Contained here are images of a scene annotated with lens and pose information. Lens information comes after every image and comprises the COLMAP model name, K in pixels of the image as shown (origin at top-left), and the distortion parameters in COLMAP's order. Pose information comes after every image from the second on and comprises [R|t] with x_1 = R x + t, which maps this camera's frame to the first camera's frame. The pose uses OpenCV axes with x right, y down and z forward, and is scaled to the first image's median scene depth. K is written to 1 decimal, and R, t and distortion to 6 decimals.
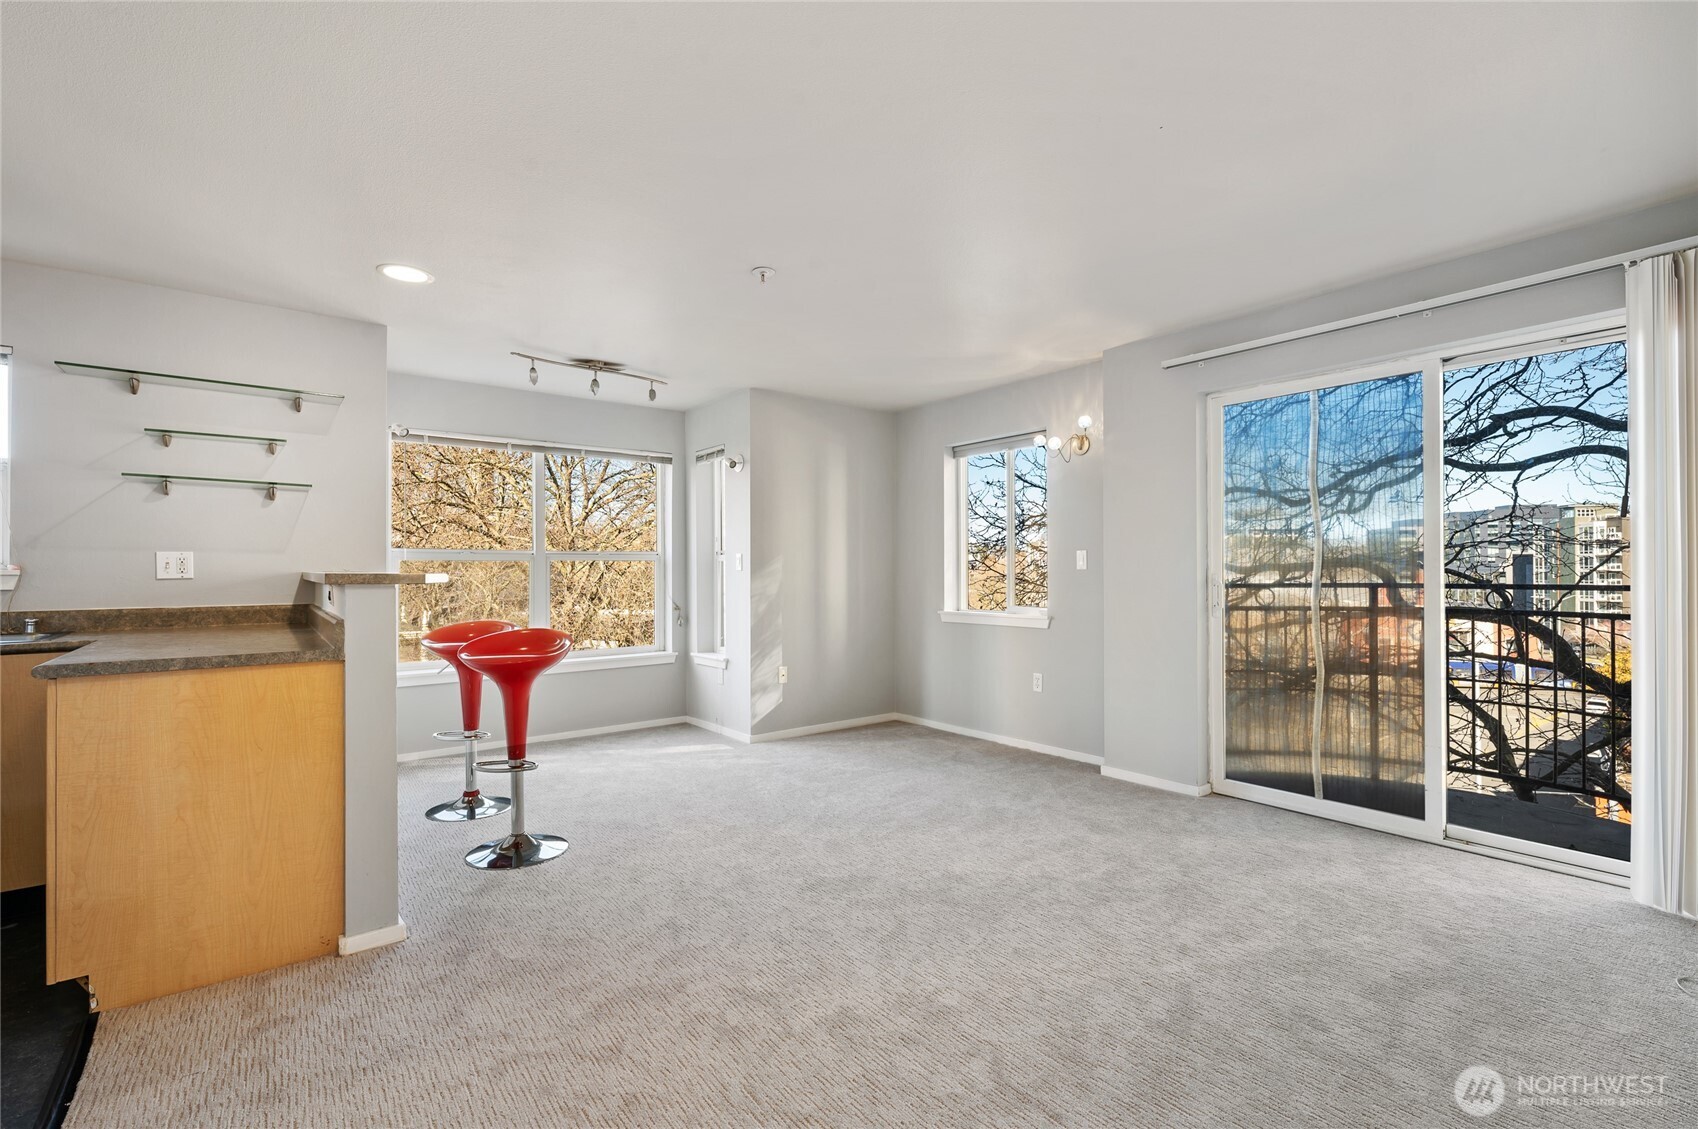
lens RADIAL K [[757.7, 0, 849.0], [0, 757.7, 564.5], [0, 0, 1]] dist [0.002993, 0.000462]
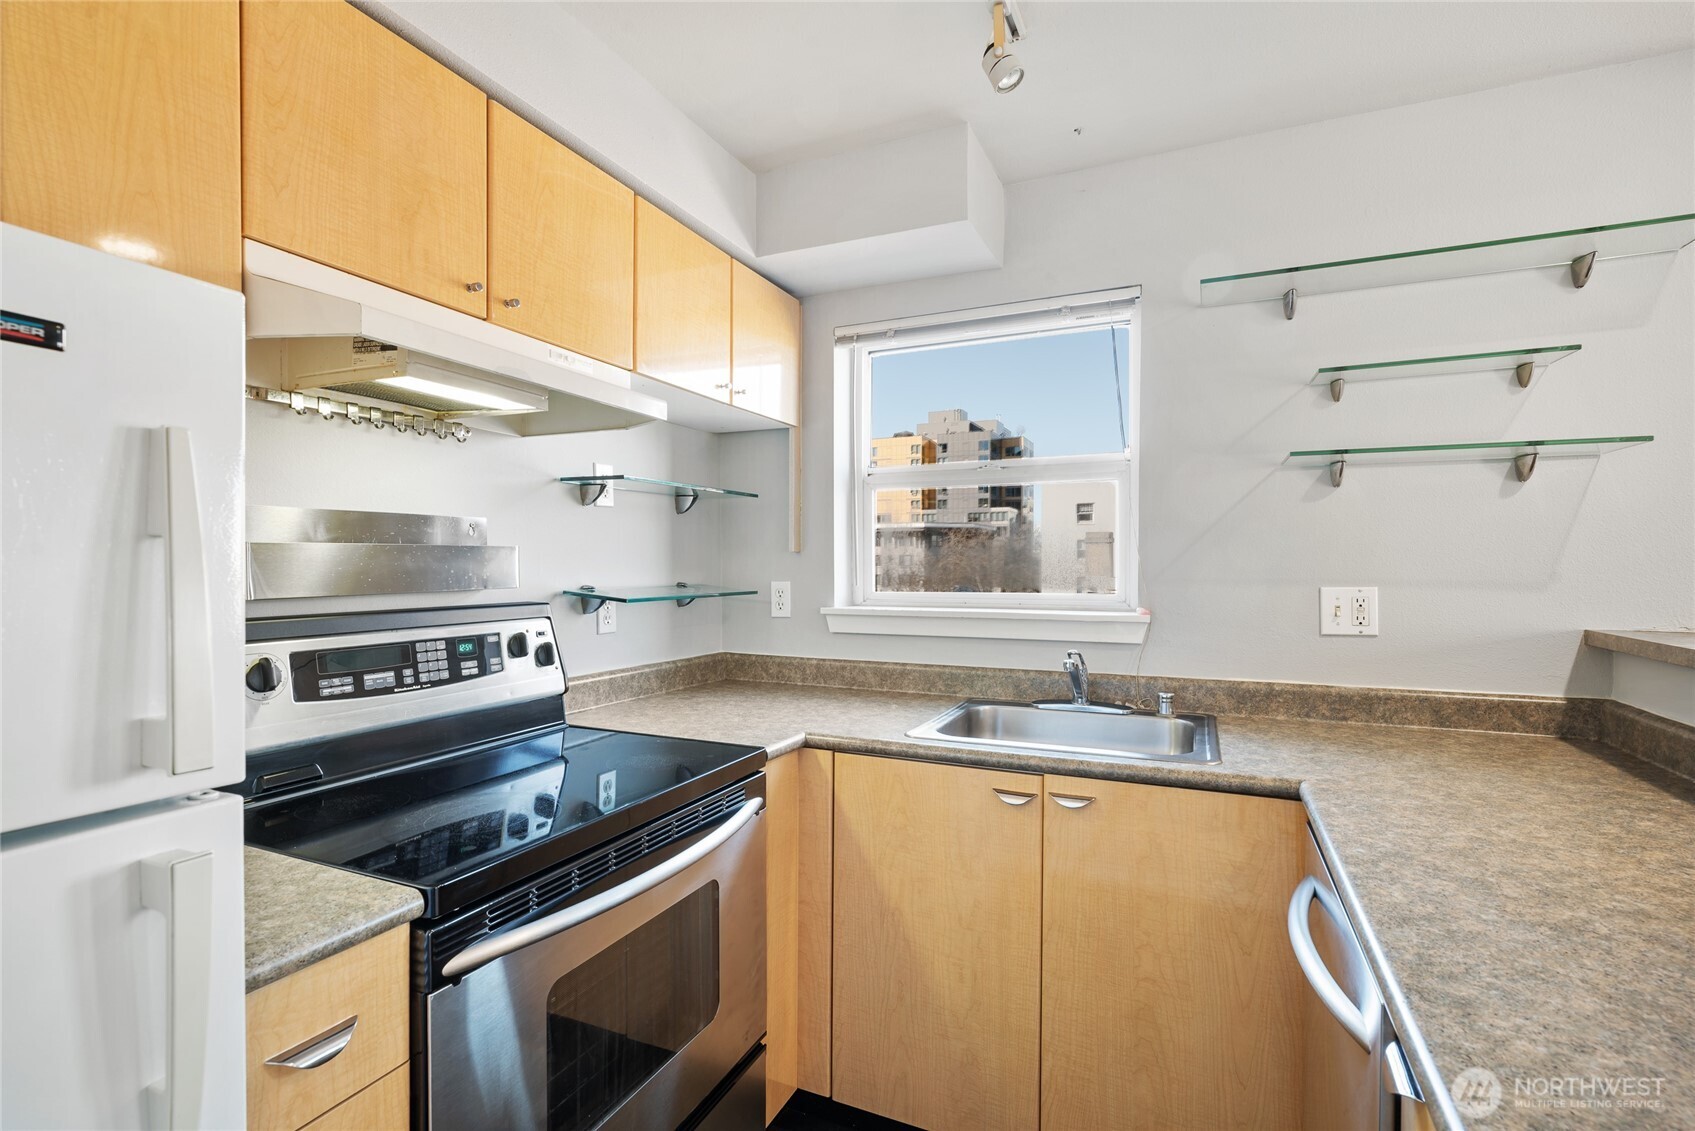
lens RADIAL K [[788.7, 0, 849.4], [0, 788.7, 570.6], [0, 0, 1]] dist [-0.002429, -0.000171]
pose [[0.460890, 0.008854, -0.887413, -0.485503], [0.006438, 0.999891, 0.013320, -0.035086], [0.887434, -0.011852, 0.460782, 0.363515]]
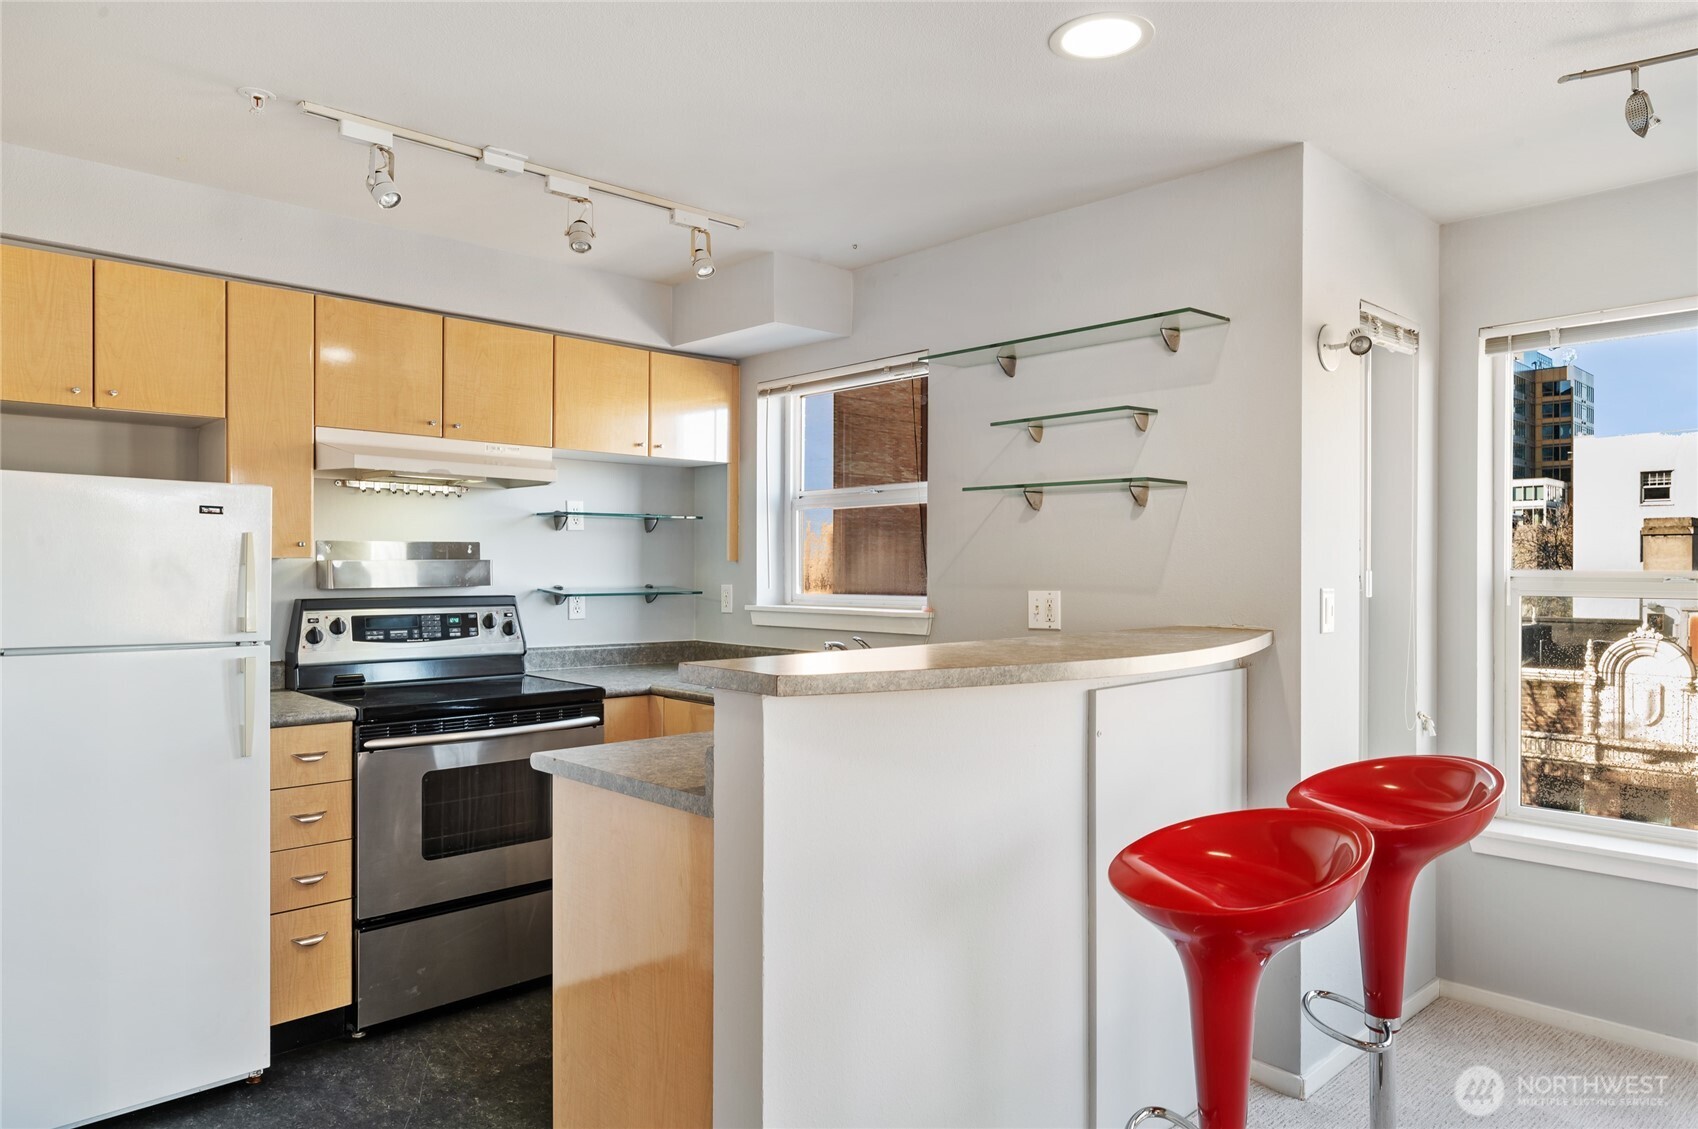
lens RADIAL K [[1087.7, 0, 848.6], [0, 1087.7, 570.4], [0, 0, 1]] dist [-0.000948, -0.001669]
pose [[0.090440, 0.004324, -0.995893, 0.083401], [0.006215, 0.999969, 0.004906, -0.037407], [0.995883, -0.006633, 0.090410, 0.654600]]
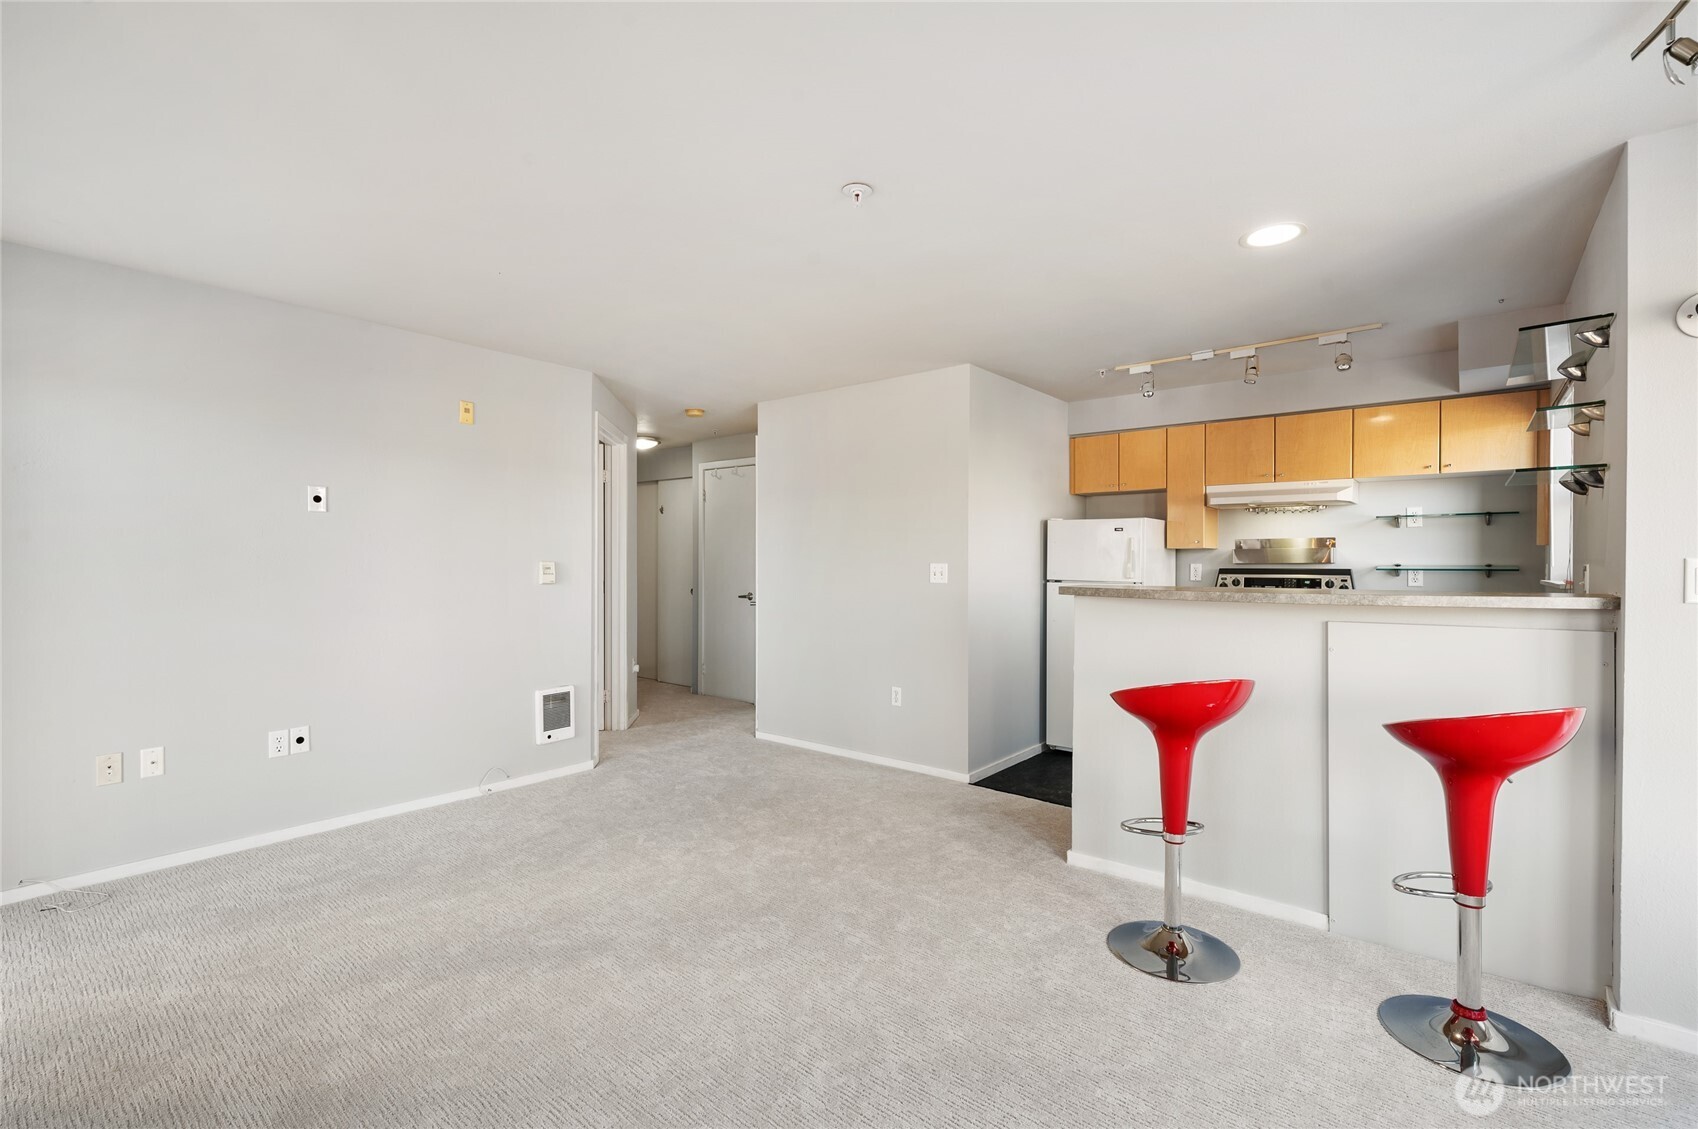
lens RADIAL K [[757.7, 0, 849.0], [0, 757.7, 564.5], [0, 0, 1]] dist [0.002993, 0.000462]
pose [[-0.976918, 0.001355, -0.213611, 0.043778], [0.002211, 0.999990, -0.003767, -0.013962], [0.213604, -0.004152, -0.976912, 1.451994]]
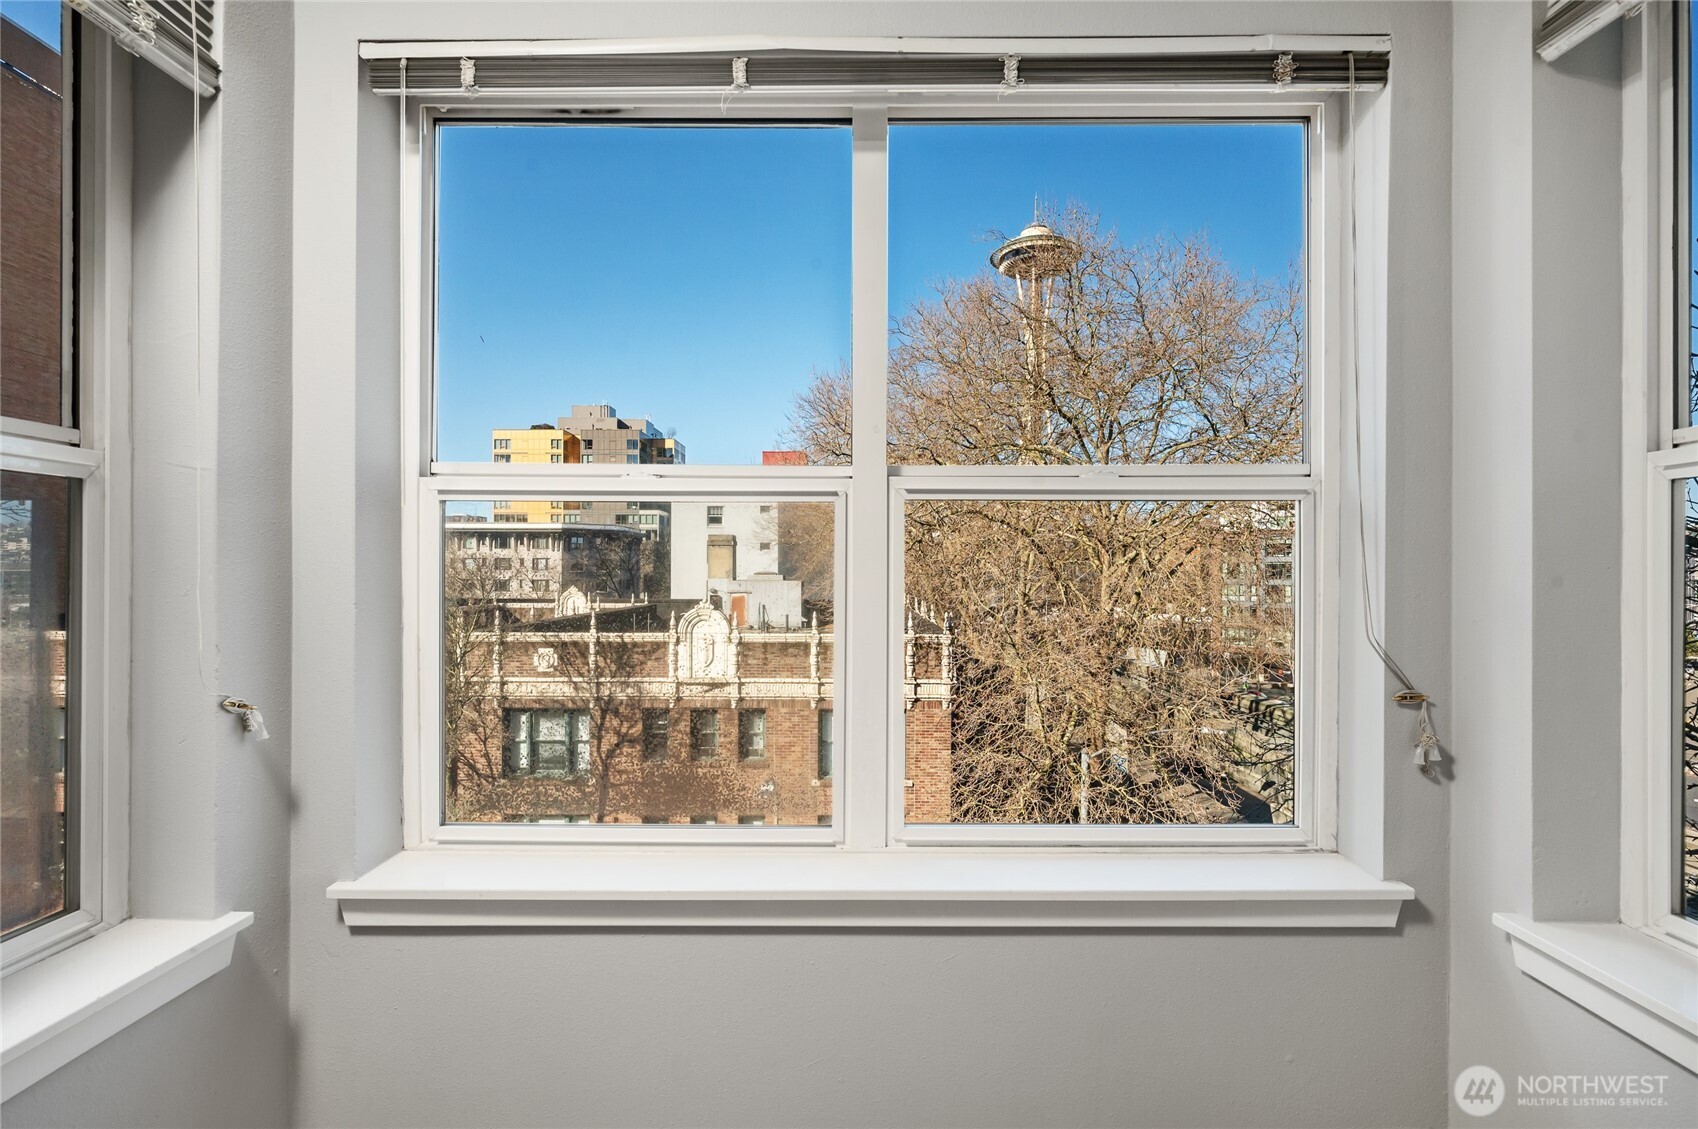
lens RADIAL K [[801.2, 0, 851.3], [0, 801.2, 571.7], [0, 0, 1]] dist [0.000680, 0.000043]
pose [[0.779815, 0.004892, -0.625991, -0.331317], [0.000380, 0.999966, 0.008288, 0.023714], [0.626010, -0.006701, 0.779786, 1.100220]]
